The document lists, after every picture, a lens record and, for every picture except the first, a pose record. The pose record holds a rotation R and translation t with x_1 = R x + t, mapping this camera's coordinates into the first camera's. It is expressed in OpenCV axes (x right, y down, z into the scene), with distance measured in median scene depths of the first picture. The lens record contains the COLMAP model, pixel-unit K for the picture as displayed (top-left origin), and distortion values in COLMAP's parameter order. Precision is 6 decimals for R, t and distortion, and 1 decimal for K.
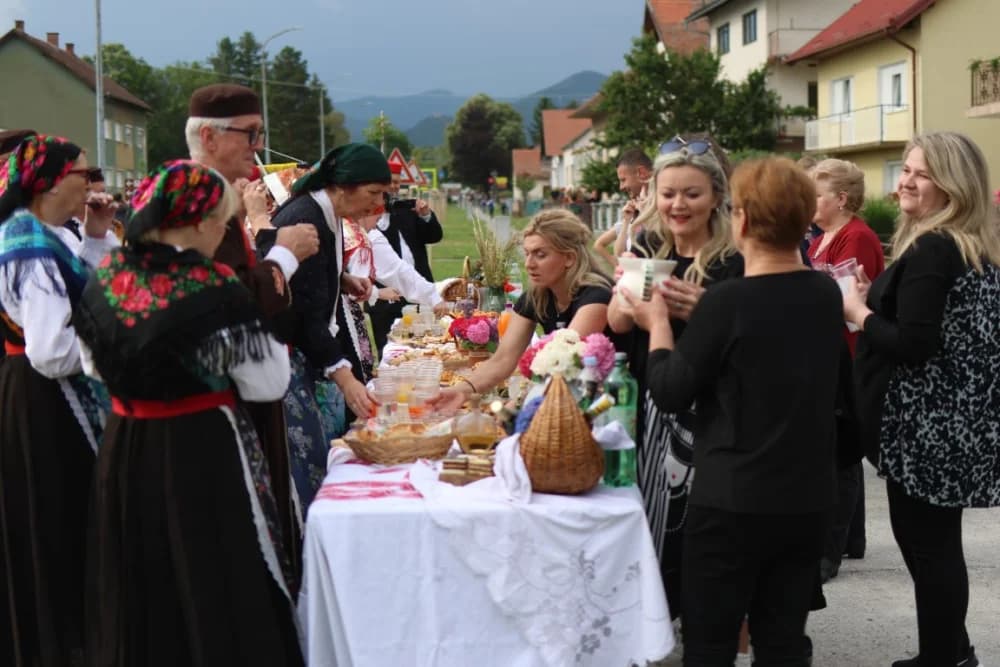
lens RADIAL K [[1731.6, 0, 500.0], [0, 1731.6, 333.5], [0, 0, 1]] dist [-0.060376, -0.037827]
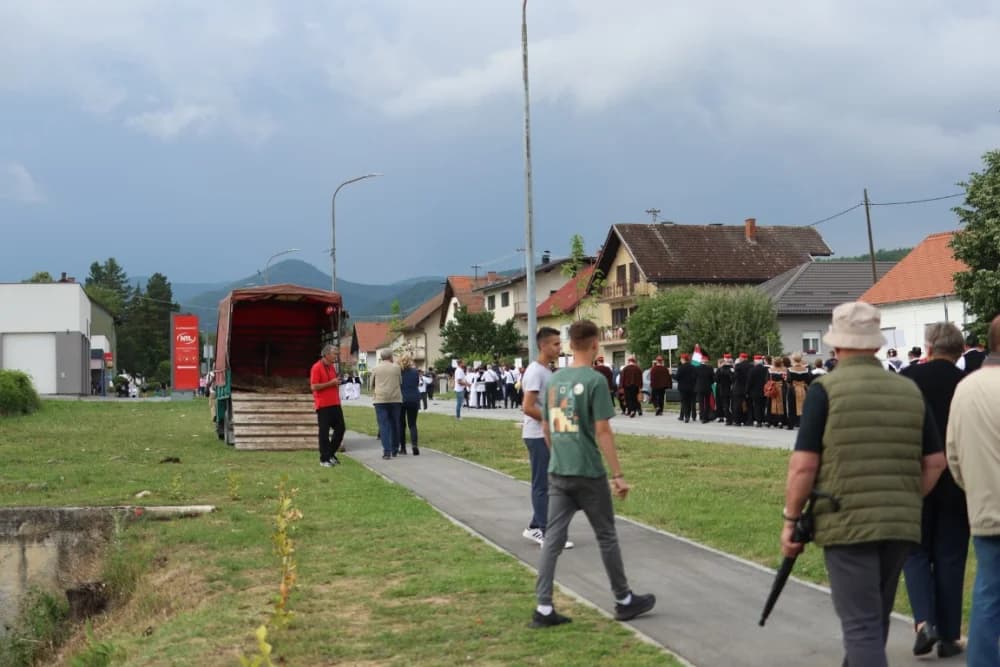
lens RADIAL K [[1731.6, 0, 500.0], [0, 1731.6, 333.5], [0, 0, 1]] dist [-0.060376, -0.037827]
pose [[0.986303, 0.000203, 0.164942, -0.218324], [0.017632, 0.994140, -0.106654, 0.099920], [-0.163997, 0.108101, 0.980520, -1.123313]]
